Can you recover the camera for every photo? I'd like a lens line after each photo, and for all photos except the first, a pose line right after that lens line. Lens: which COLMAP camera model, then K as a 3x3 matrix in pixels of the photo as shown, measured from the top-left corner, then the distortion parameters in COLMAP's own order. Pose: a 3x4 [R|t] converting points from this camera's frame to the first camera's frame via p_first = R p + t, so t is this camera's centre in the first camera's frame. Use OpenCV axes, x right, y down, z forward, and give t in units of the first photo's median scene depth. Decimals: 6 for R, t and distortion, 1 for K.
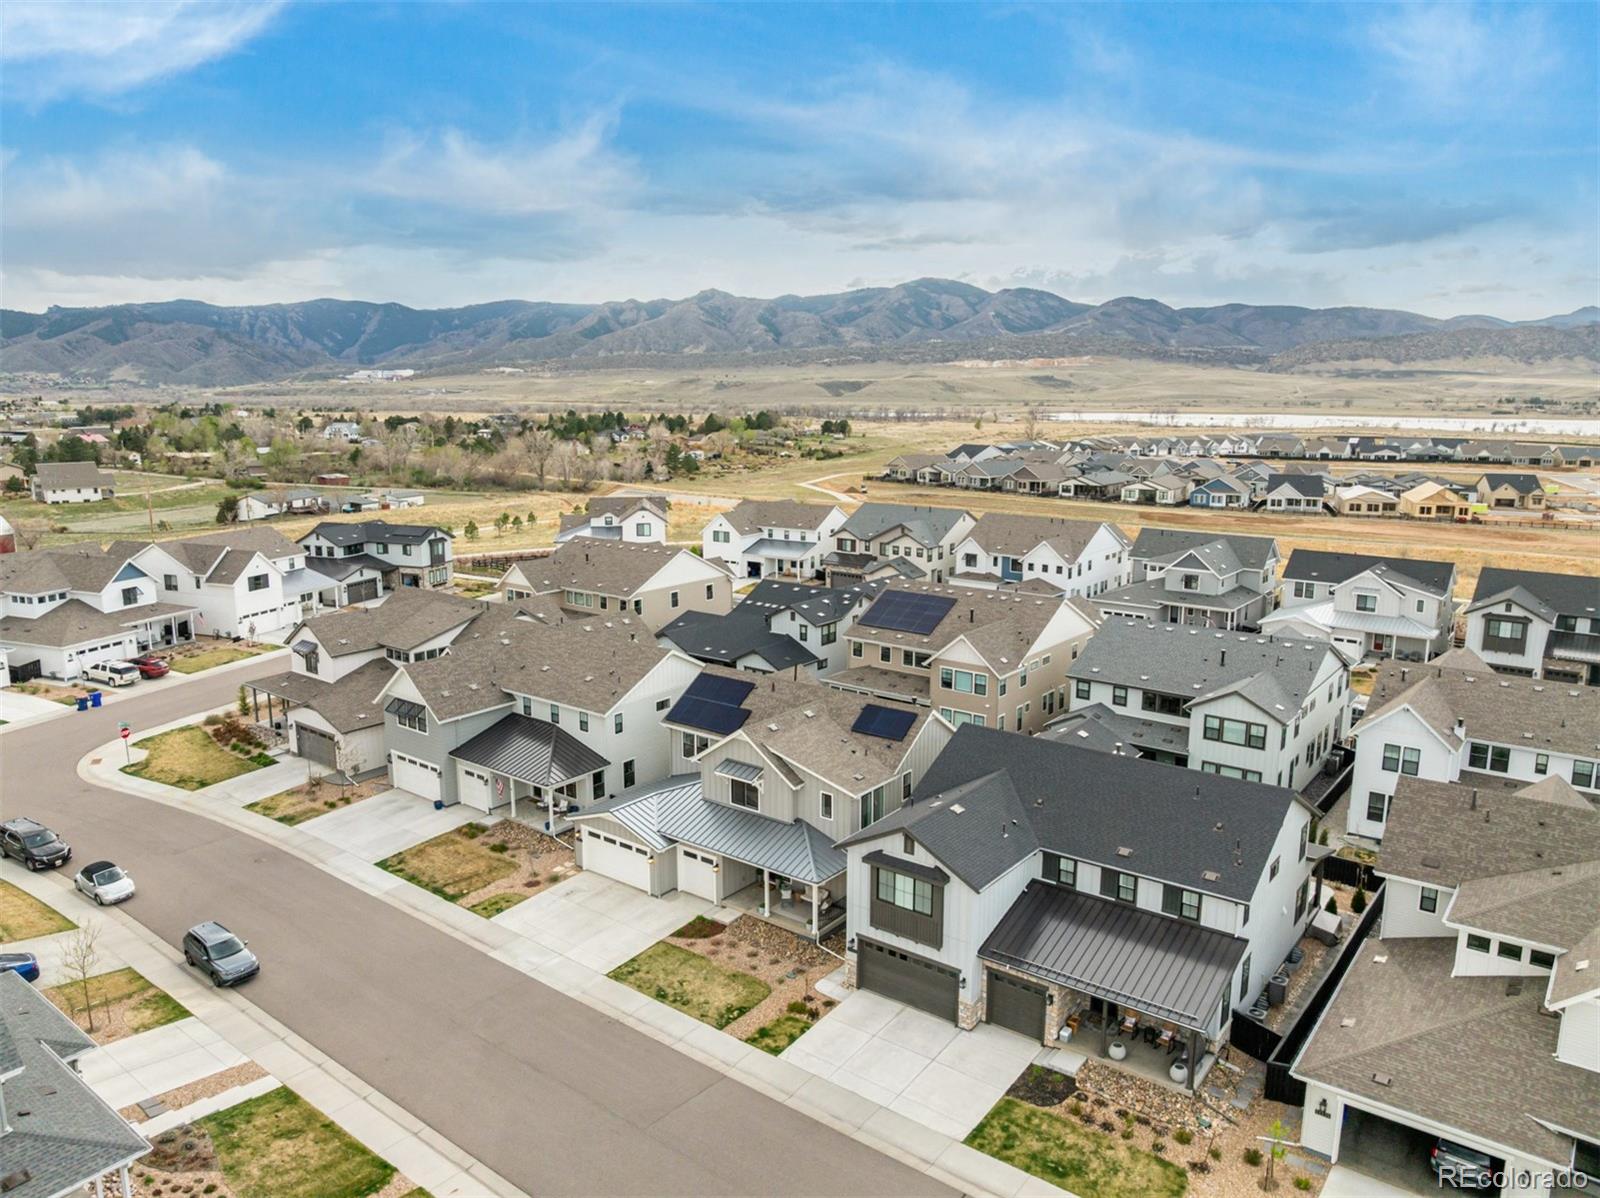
lens RADIAL K [[1137.6, 0, 794.8], [0, 1137.6, 595.2], [0, 0, 1]] dist [-0.038174, 0.001997]
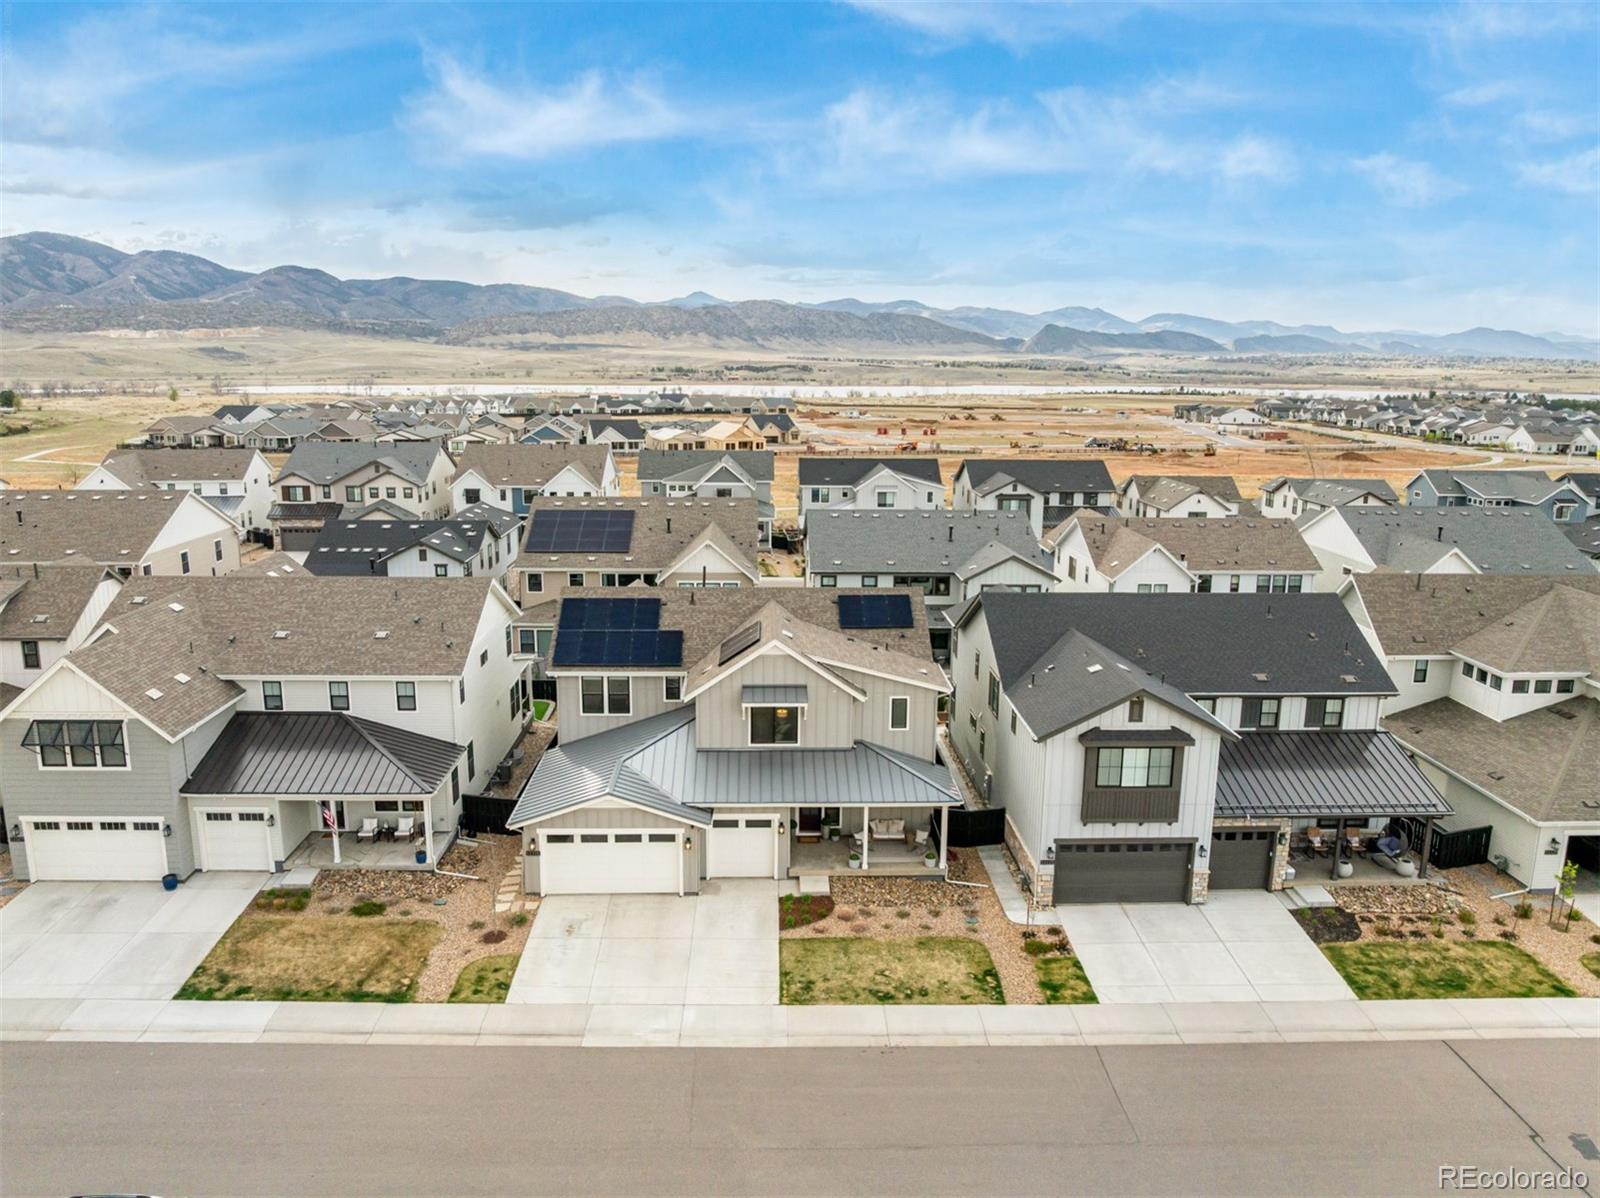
lens RADIAL K [[1137.6, 0, 798.7], [0, 1137.6, 598.0], [0, 0, 1]] dist [-0.038174, 0.001997]
pose [[0.767536, -0.124132, 0.628871, -0.310785], [0.109179, 0.992051, 0.062568, 0.028710], [-0.631639, 0.020637, 0.774988, 0.255824]]
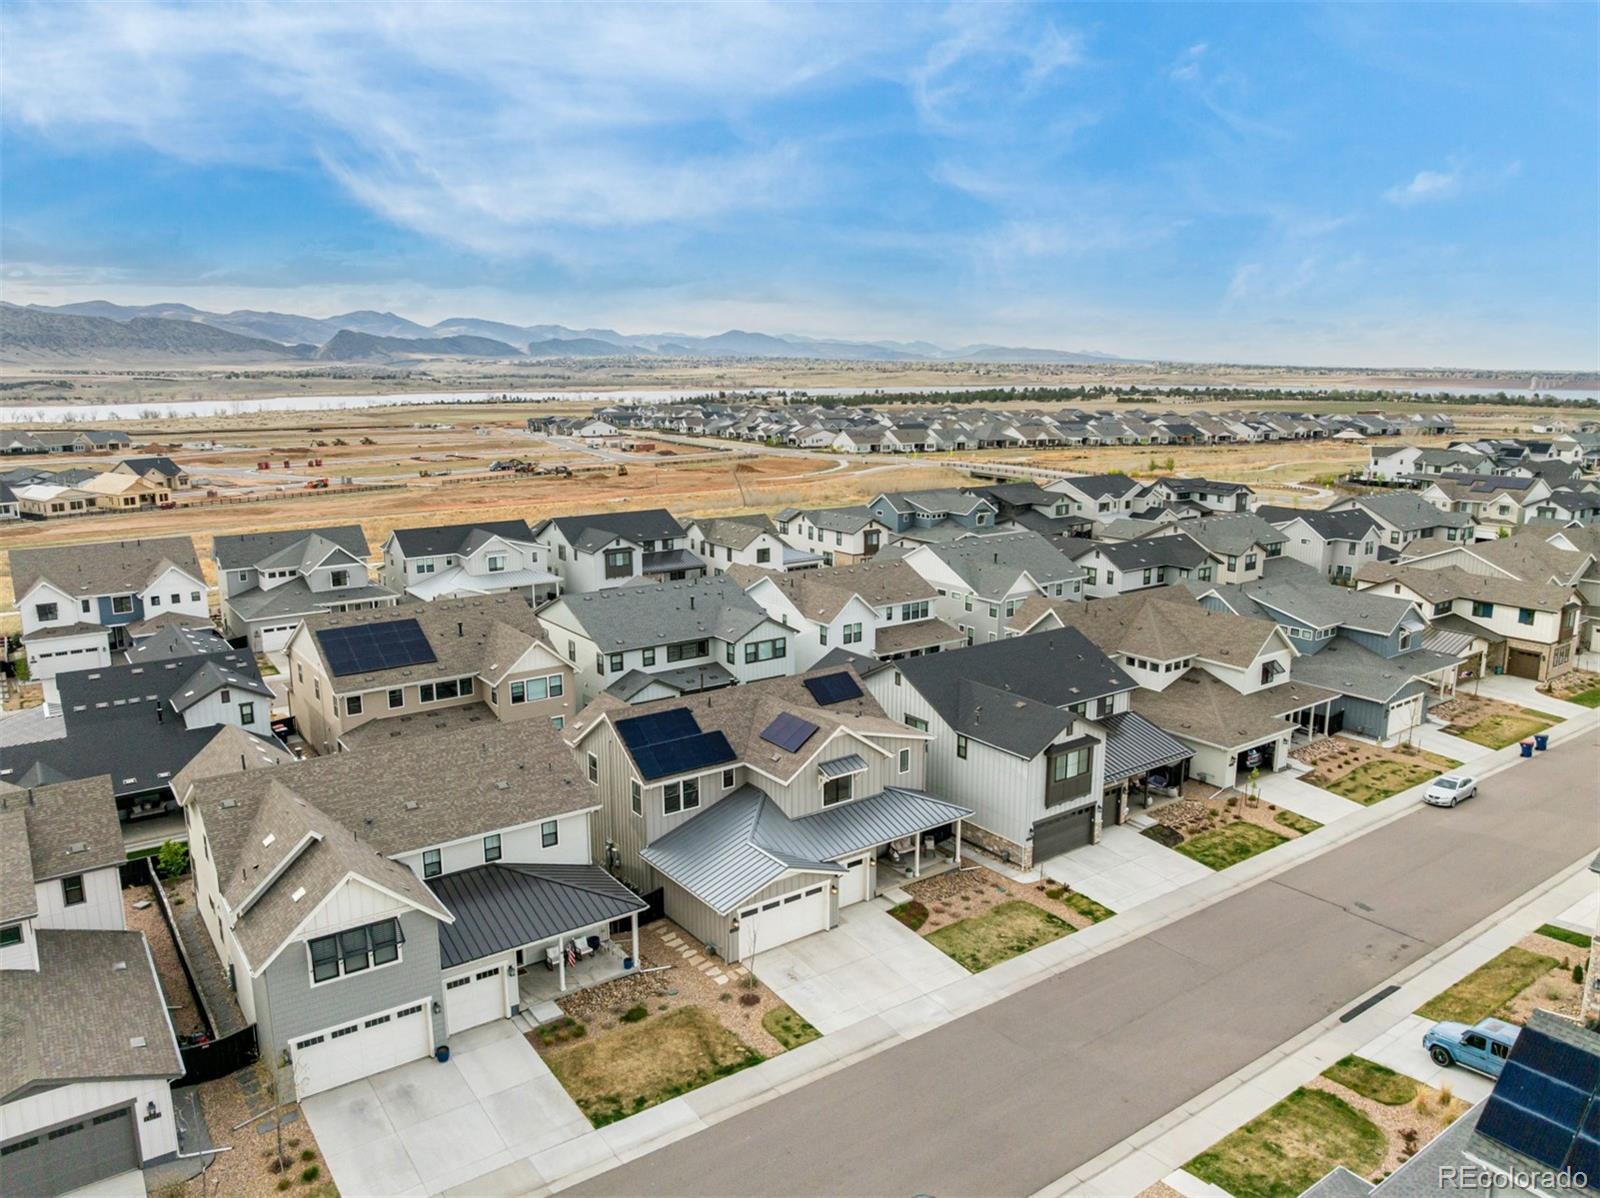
lens RADIAL K [[1137.6, 0, 799.8], [0, 1137.6, 592.2], [0, 0, 1]] dist [-0.038174, 0.001997]
pose [[0.277320, -0.187793, 0.942246, -0.603504], [0.179187, 0.973614, 0.141307, -0.088123], [-0.943920, 0.129650, 0.303653, 0.445329]]
